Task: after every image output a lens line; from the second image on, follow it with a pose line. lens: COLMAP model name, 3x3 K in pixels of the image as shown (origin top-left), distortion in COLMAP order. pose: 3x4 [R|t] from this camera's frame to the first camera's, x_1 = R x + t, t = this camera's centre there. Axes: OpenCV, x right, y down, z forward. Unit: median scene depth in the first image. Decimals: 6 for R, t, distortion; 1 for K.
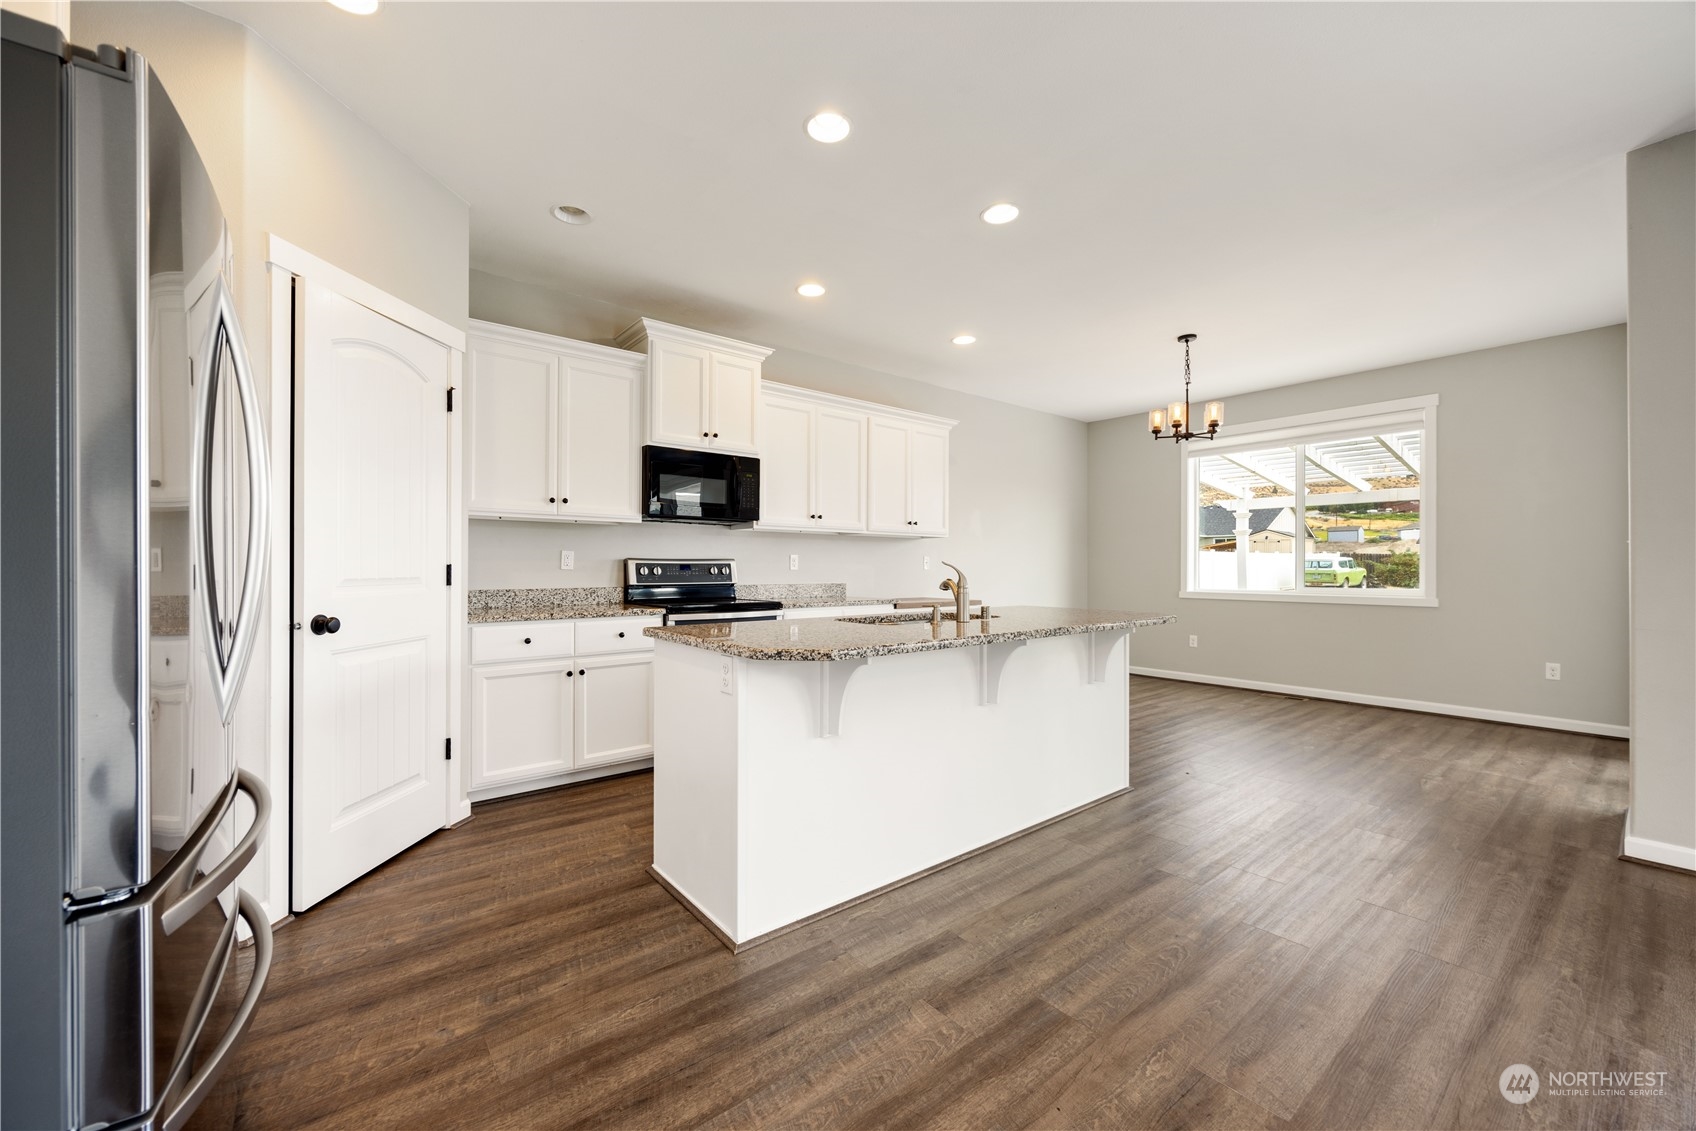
lens RADIAL K [[650.9, 0, 838.8], [0, 650.9, 571.2], [0, 0, 1]] dist [-0.003263, 0.000106]
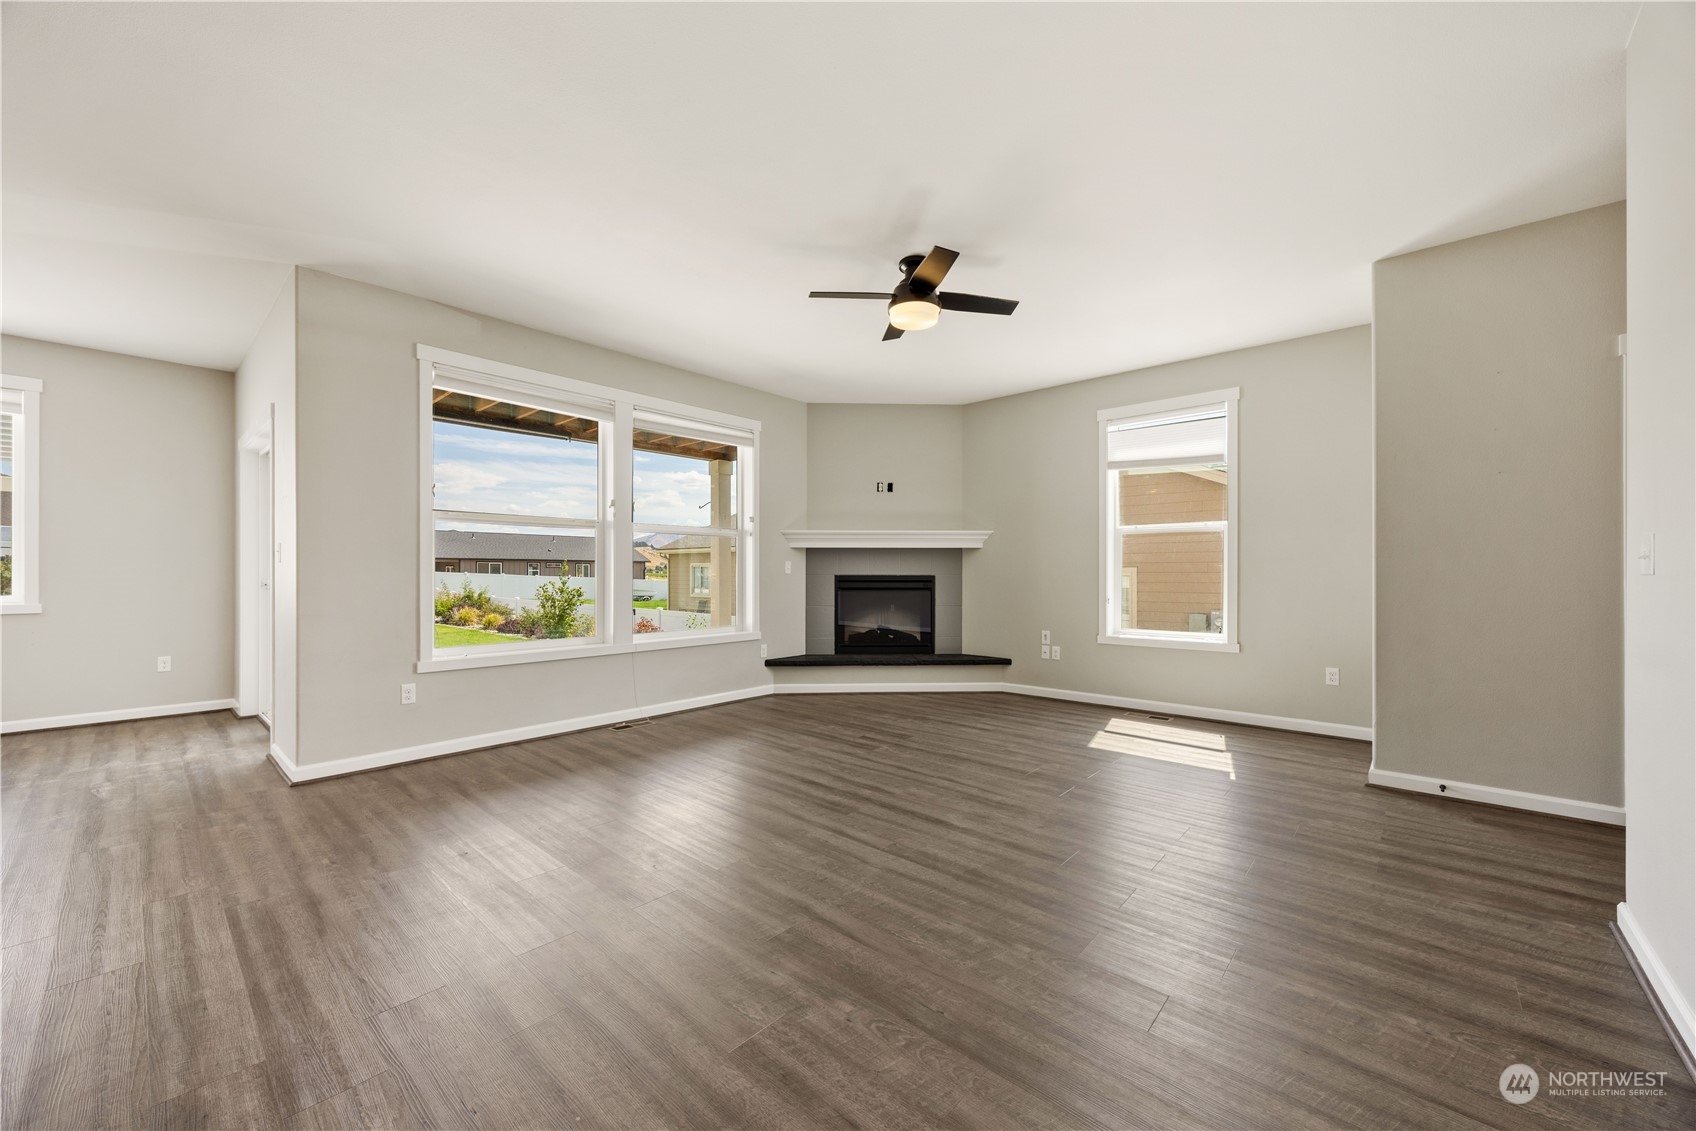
lens RADIAL K [[650.9, 0, 838.9], [0, 650.9, 571.3], [0, 0, 1]] dist [-0.003263, 0.000106]
pose [[-0.171043, -0.000508, 0.985263, -0.192008], [0.003787, 0.999992, 0.001173, 0.001846], [-0.985256, 0.003932, -0.171039, 0.070500]]
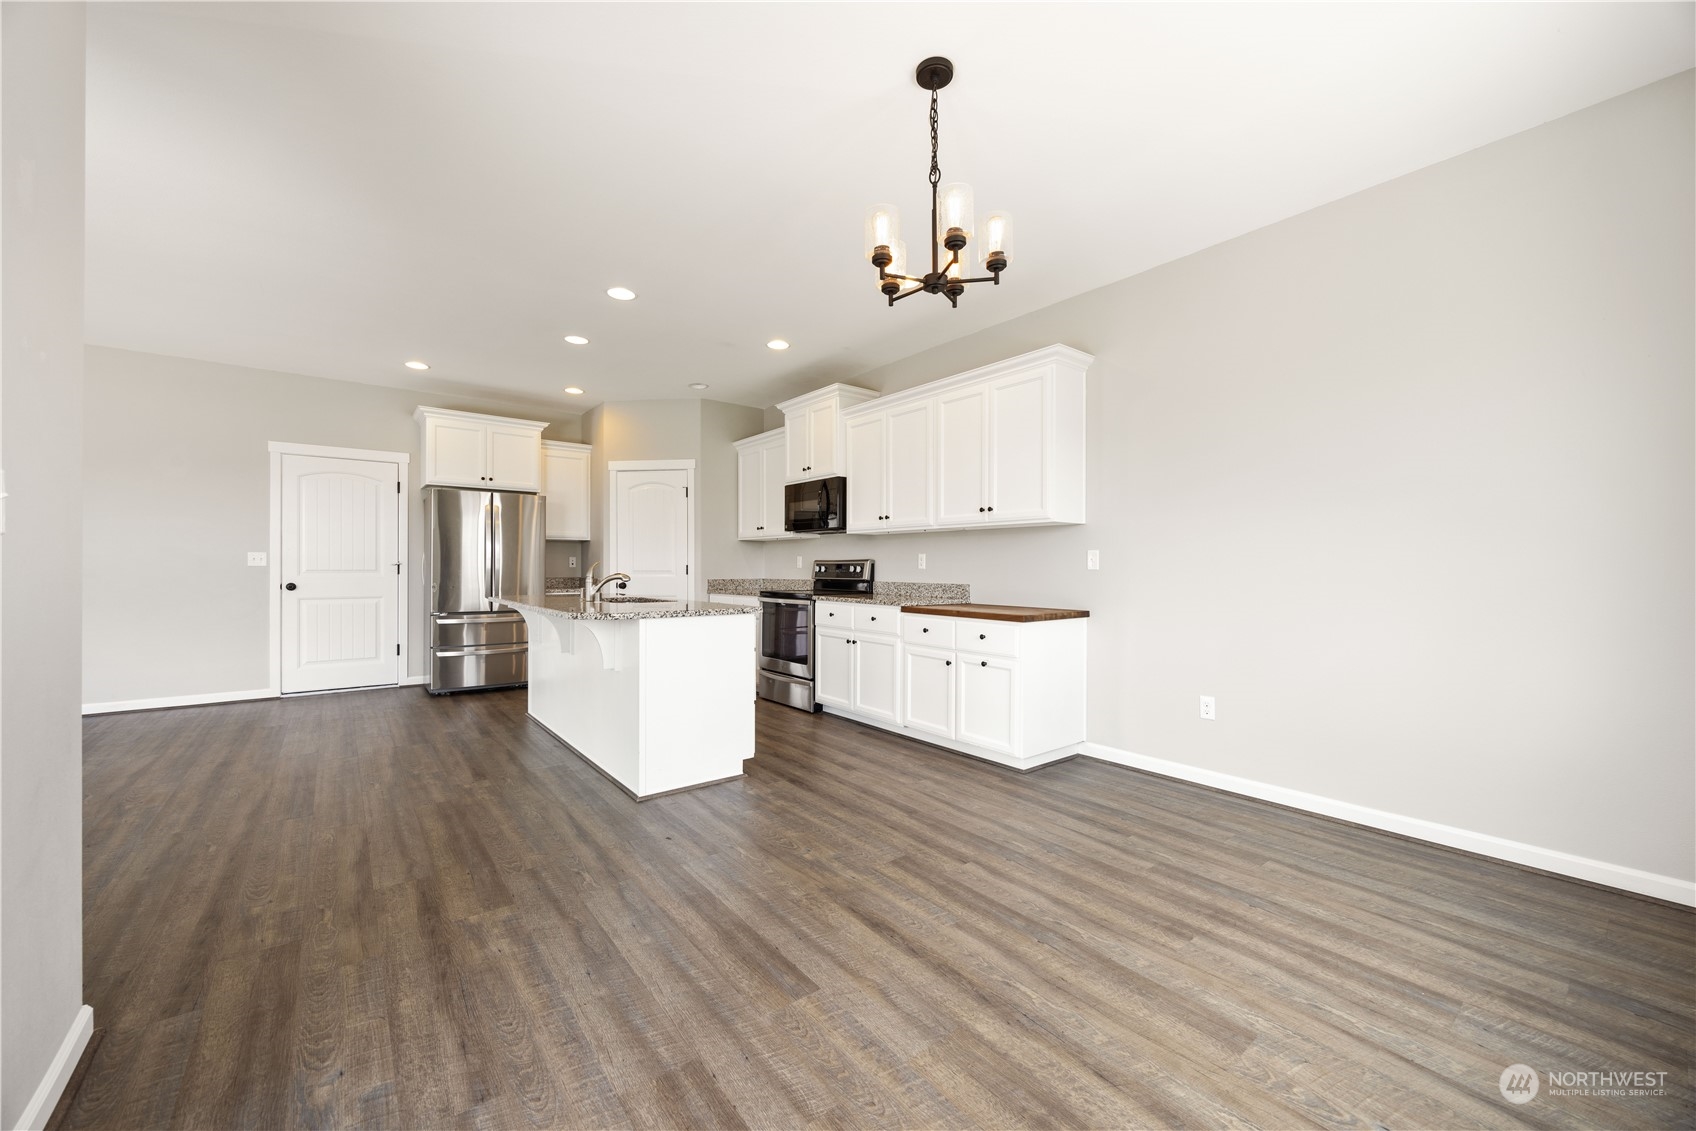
lens RADIAL K [[650.9, 0, 843.9], [0, 650.9, 563.8], [0, 0, 1]] dist [-0.003263, 0.000106]
pose [[-0.003483, -0.007737, -0.999964, 1.147473], [-0.008865, 0.999931, -0.007706, -0.001314], [0.999955, 0.008837, -0.003551, 1.072159]]
